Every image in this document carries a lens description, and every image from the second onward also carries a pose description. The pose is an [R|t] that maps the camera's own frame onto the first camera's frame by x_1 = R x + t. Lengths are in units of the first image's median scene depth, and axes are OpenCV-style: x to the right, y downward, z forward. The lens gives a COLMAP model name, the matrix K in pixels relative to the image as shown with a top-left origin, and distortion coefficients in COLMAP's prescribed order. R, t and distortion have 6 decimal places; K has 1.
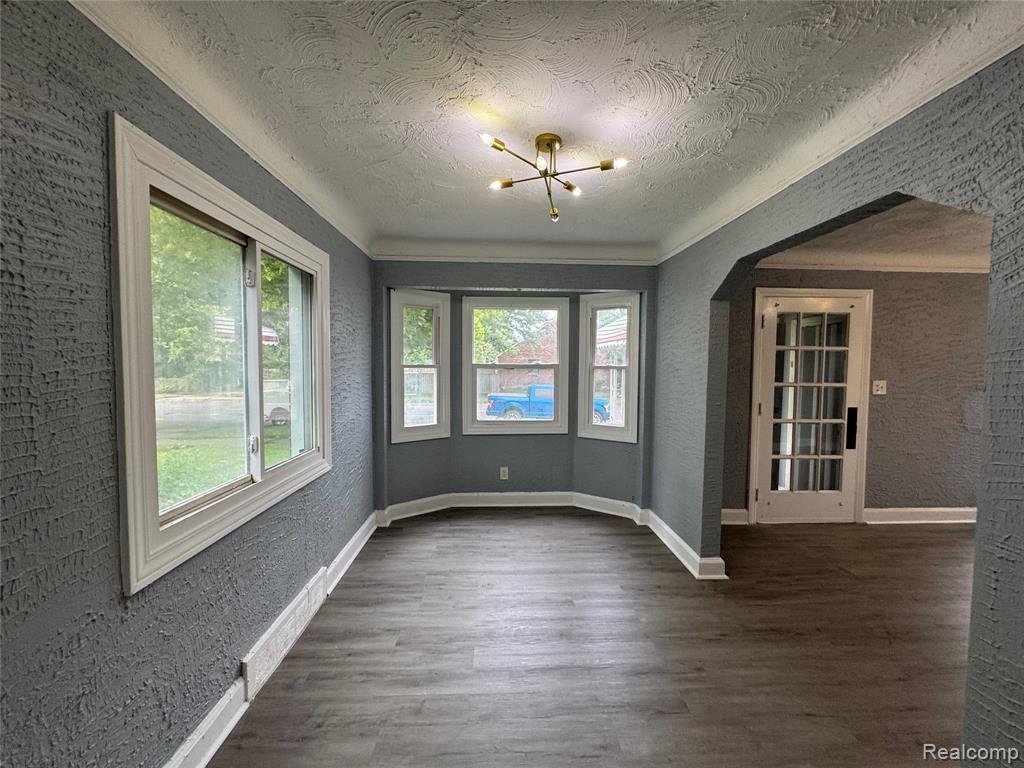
lens RADIAL K [[408.6, 0, 513.0], [0, 408.6, 381.7], [0, 0, 1]] dist [-0.000442, 0.000295]
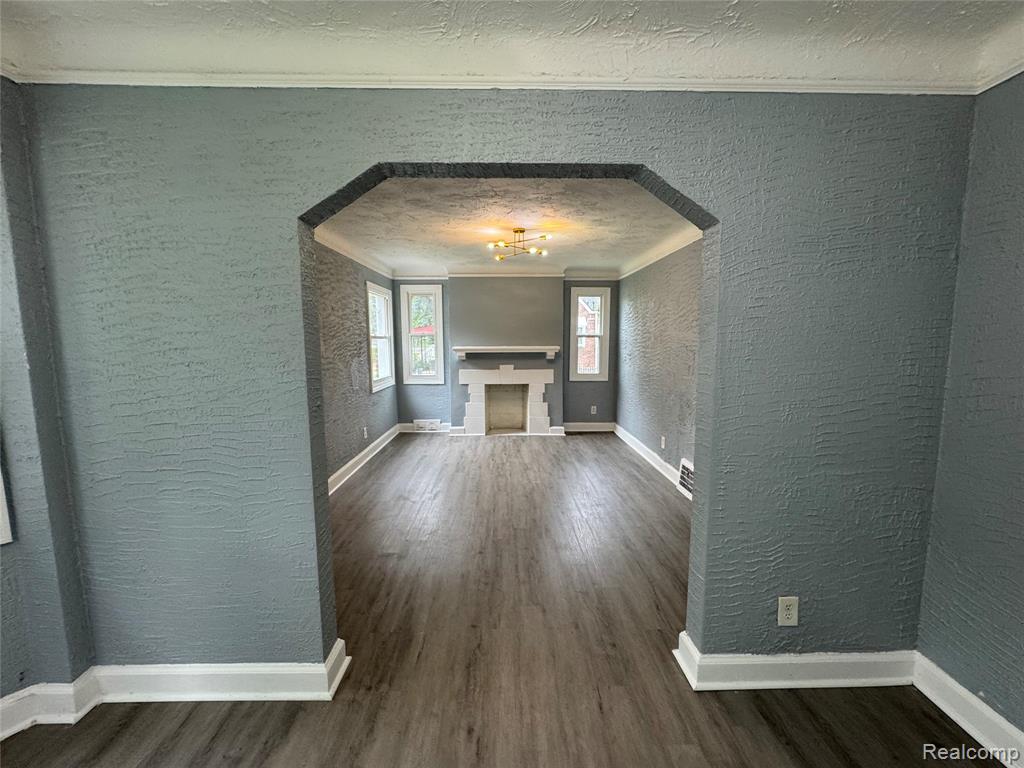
lens RADIAL K [[408.6, 0, 511.9], [0, 408.6, 382.1], [0, 0, 1]] dist [-0.000442, 0.000295]
pose [[0.026910, -0.110649, 0.993495, -0.059308], [0.049180, 0.992798, 0.109240, -0.020066], [-0.998427, 0.045920, 0.032158, 0.523377]]
